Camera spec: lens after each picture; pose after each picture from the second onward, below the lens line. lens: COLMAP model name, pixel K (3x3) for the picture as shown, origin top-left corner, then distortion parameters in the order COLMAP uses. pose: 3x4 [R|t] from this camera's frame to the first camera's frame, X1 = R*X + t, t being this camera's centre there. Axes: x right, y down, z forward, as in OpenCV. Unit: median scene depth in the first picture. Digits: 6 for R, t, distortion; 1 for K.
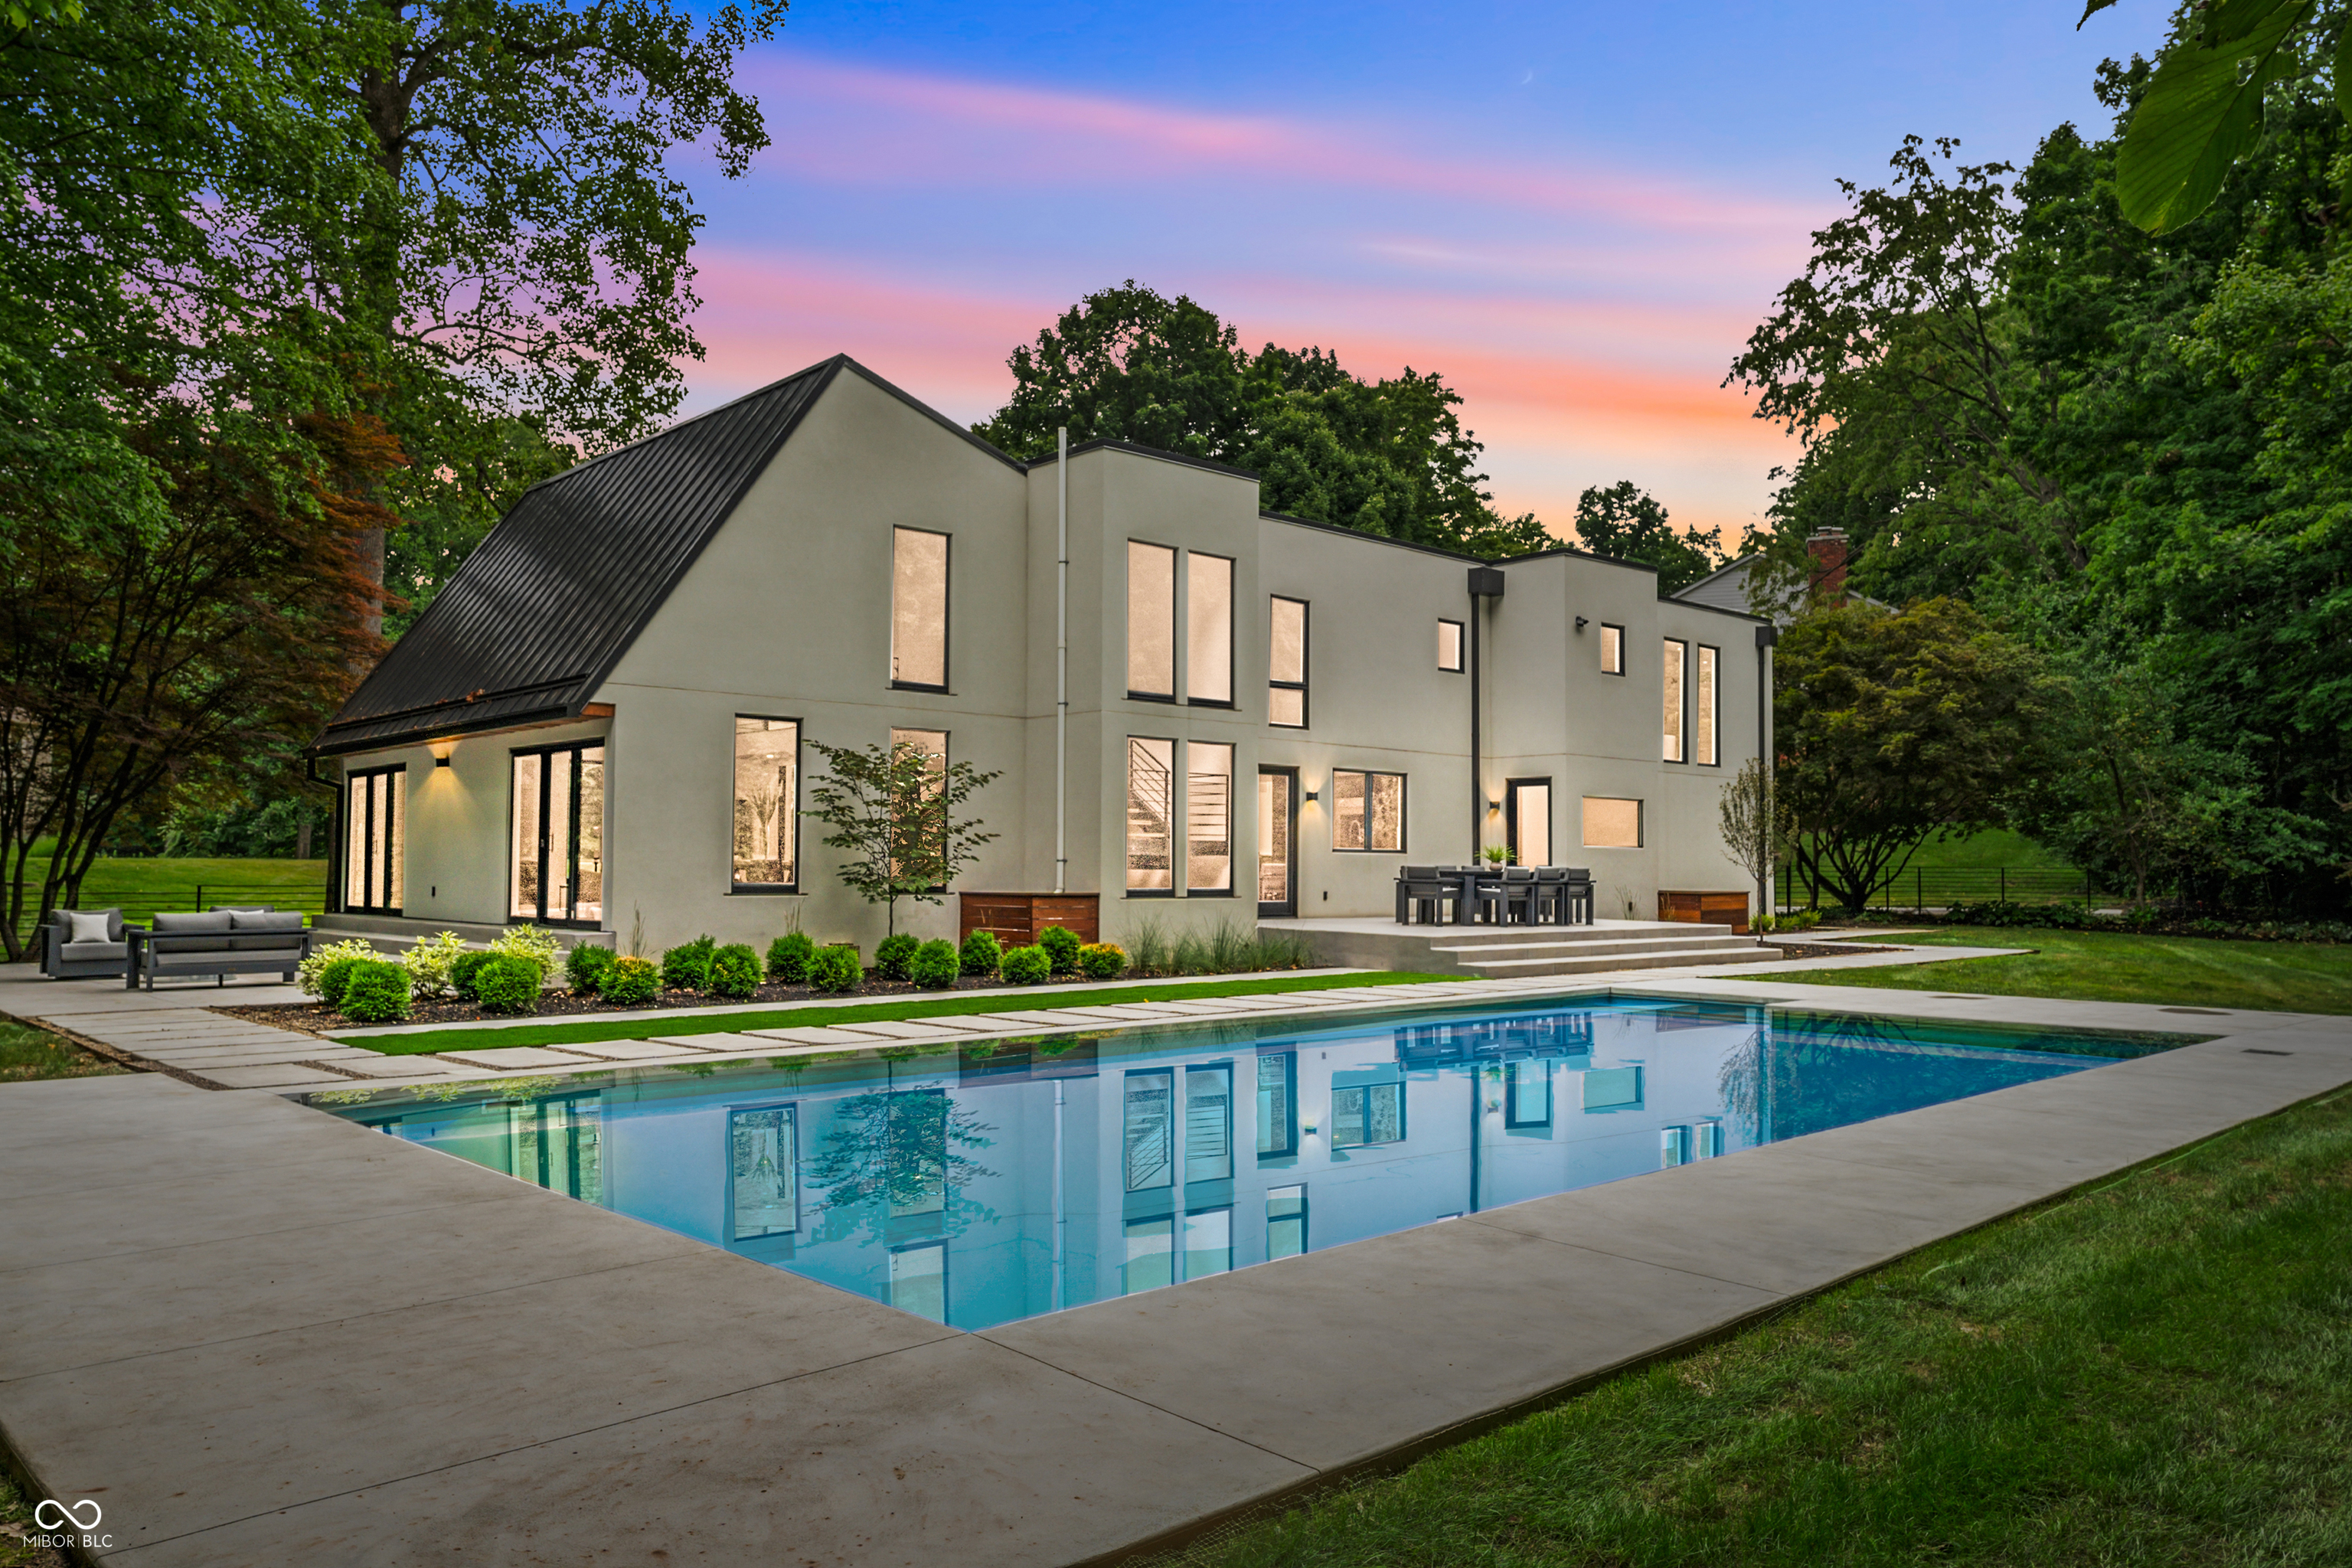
lens RADIAL K [[1671.9, 0, 1142.1], [0, 1671.9, 801.7], [0, 0, 1]] dist [-0.002790, -0.002613]
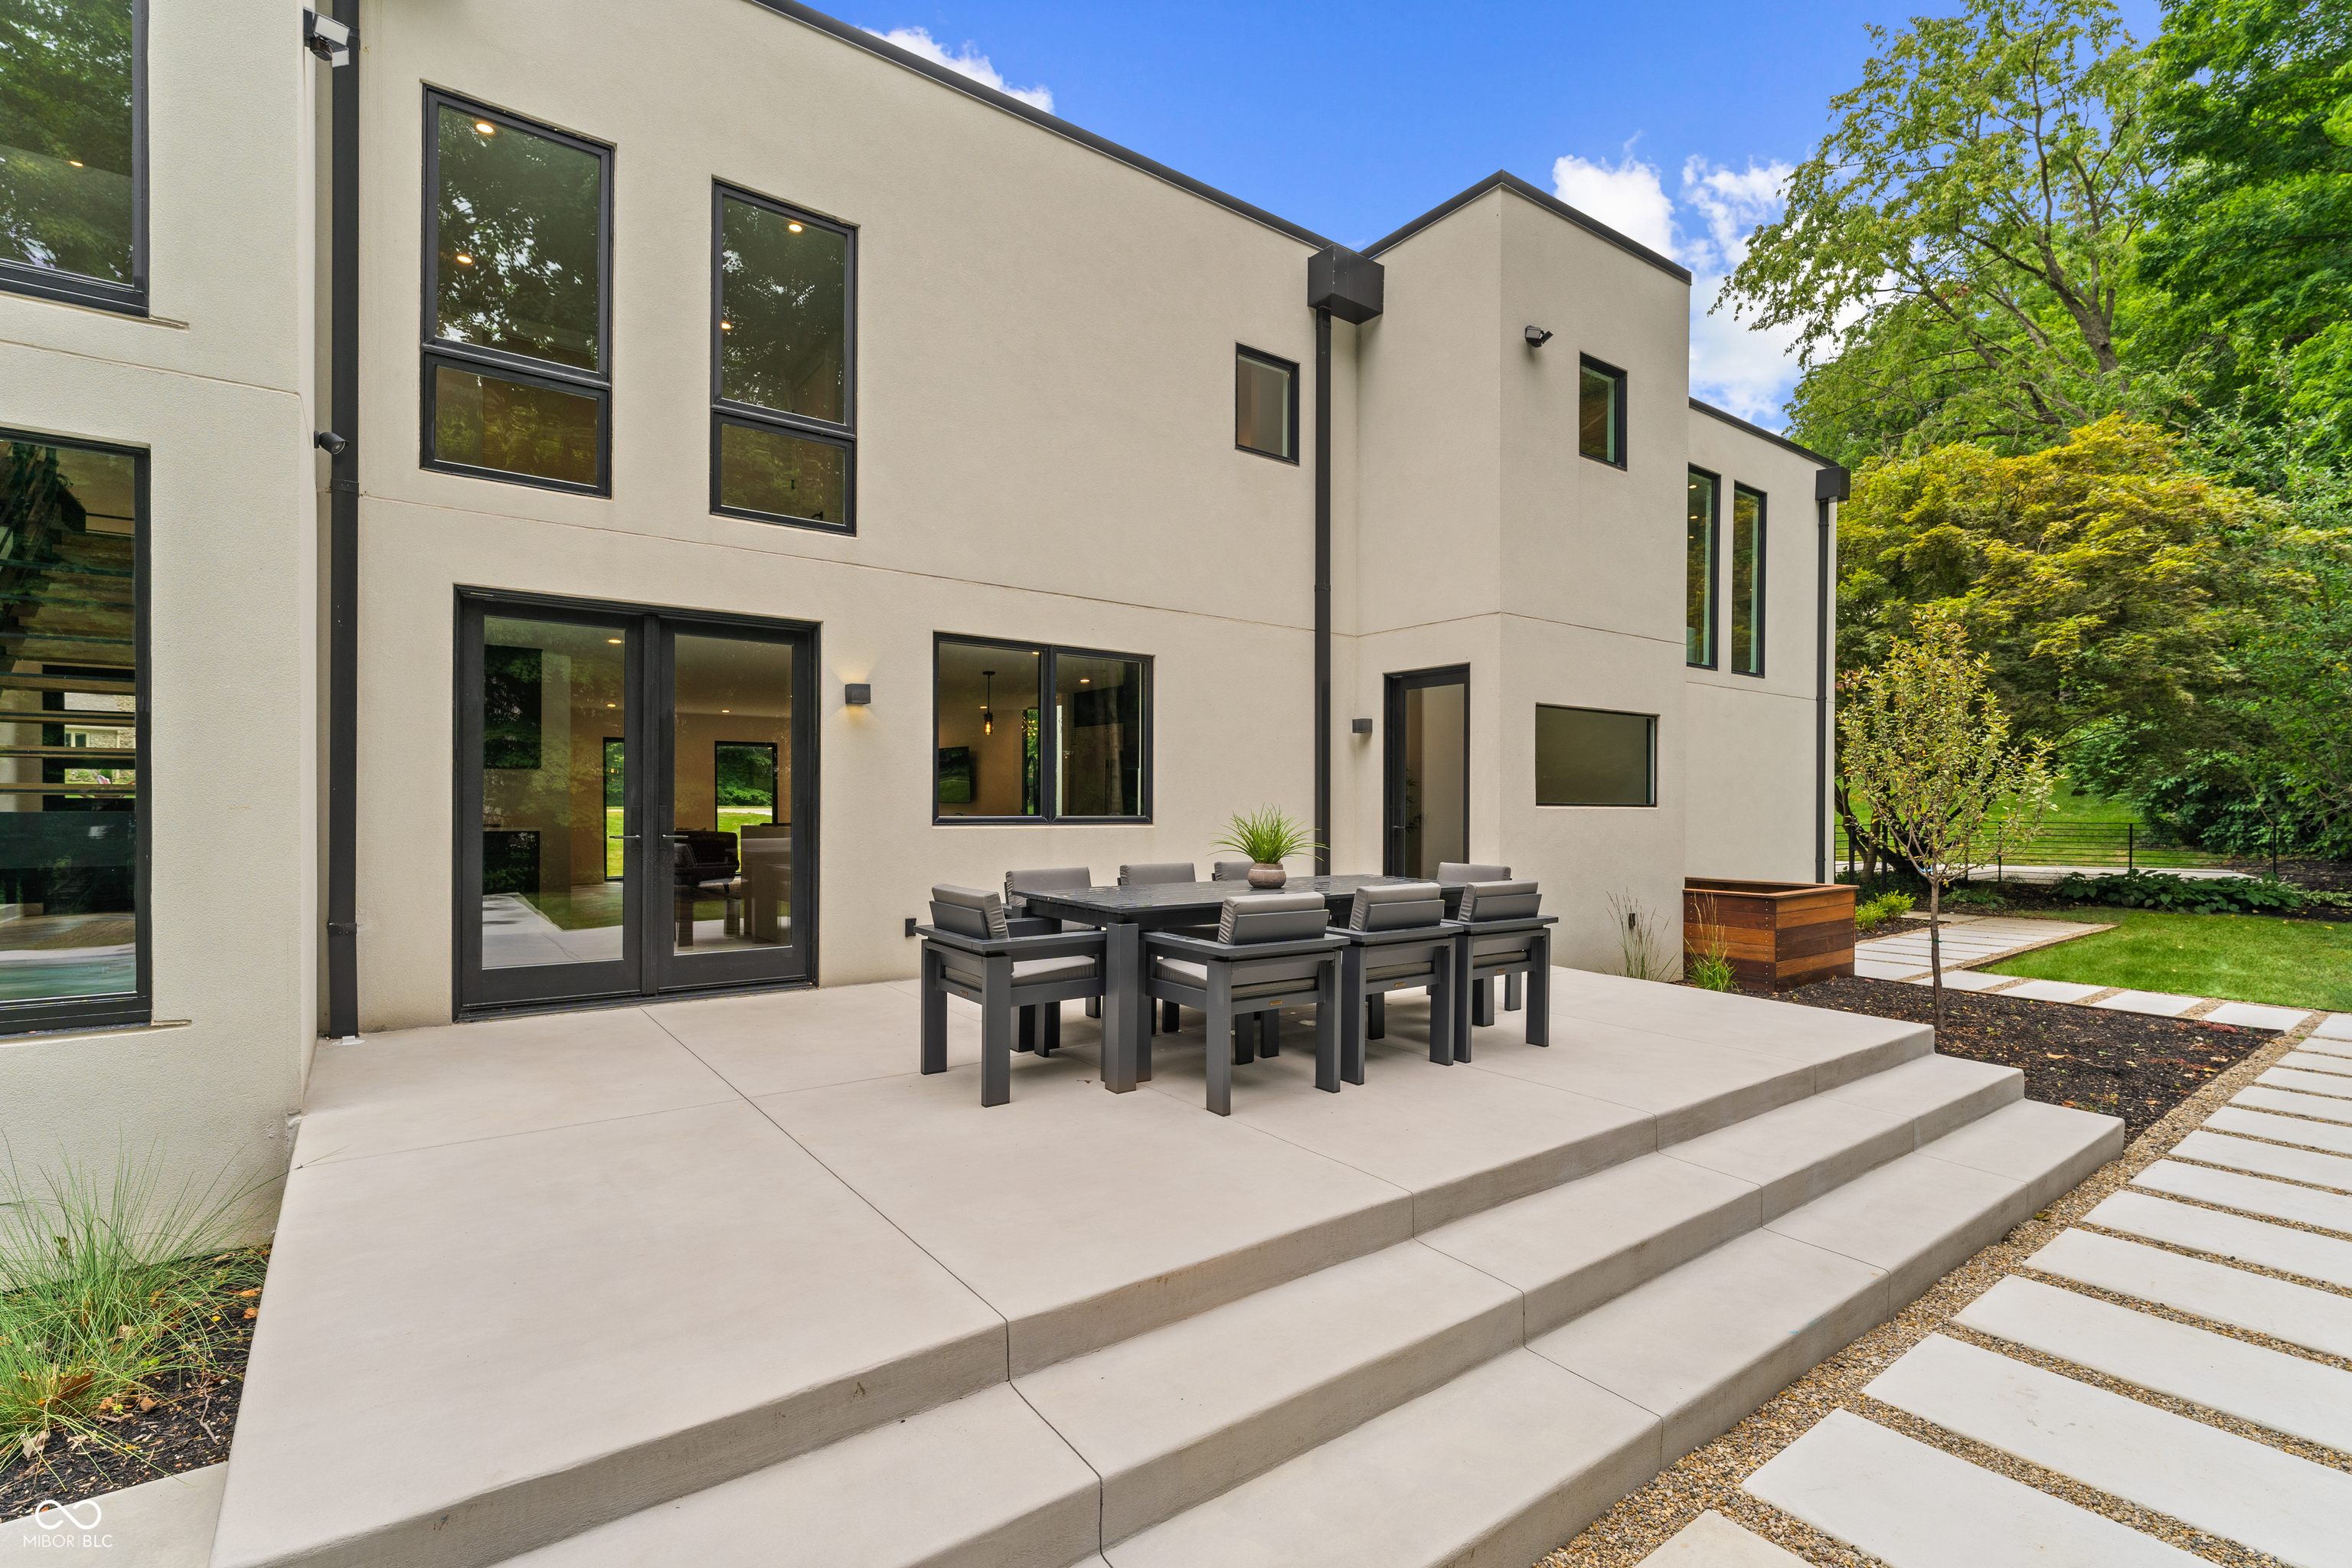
lens RADIAL K [[1063.1, 0, 1168.2], [0, 1063.1, 806.7], [0, 0, 1]] dist [-0.003202, 0.000945]
pose [[0.995205, -0.001702, -0.097792, 0.184668], [0.005797, 0.999118, 0.041598, 0.013004], [0.097635, -0.041966, 0.994337, 0.671791]]
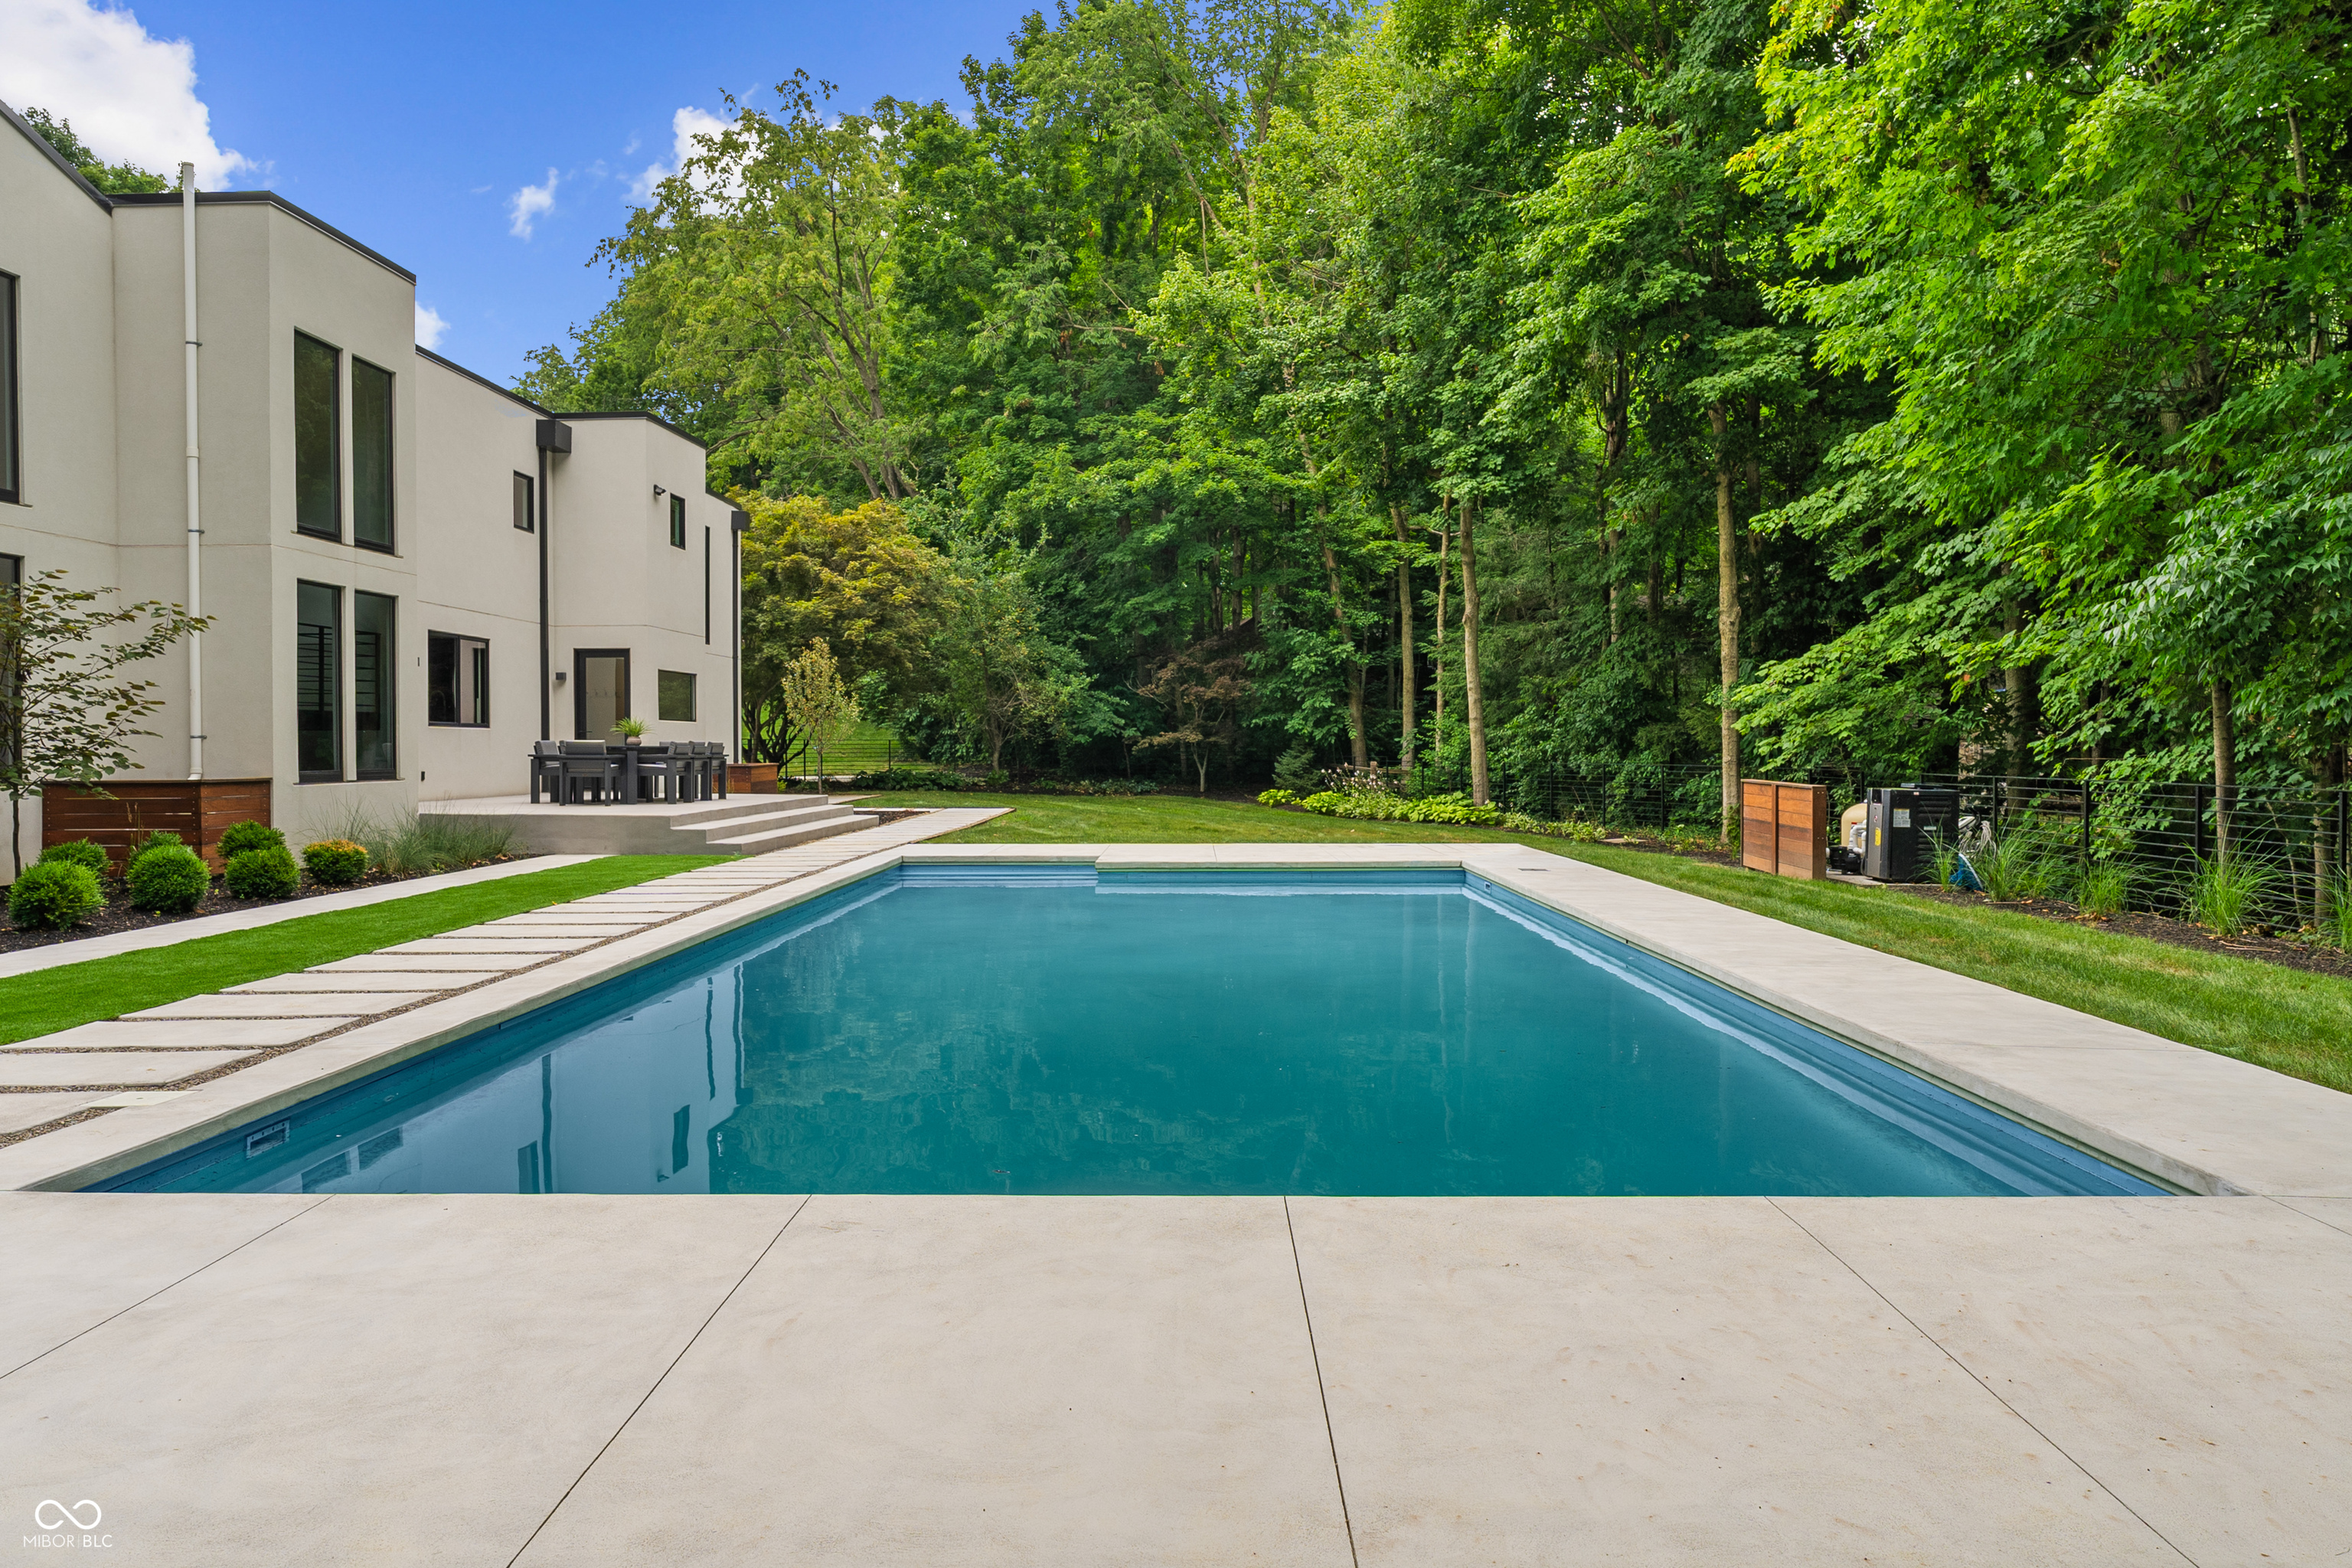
lens RADIAL K [[1594.8, 0, 1161.5], [0, 1594.8, 762.1], [0, 0, 1]] dist [0.006504, -0.007186]
pose [[0.697604, -0.016178, 0.716301, -0.198983], [-0.020199, 0.998904, 0.042231, 0.005490], [-0.716198, -0.043929, 0.696513, 0.132152]]
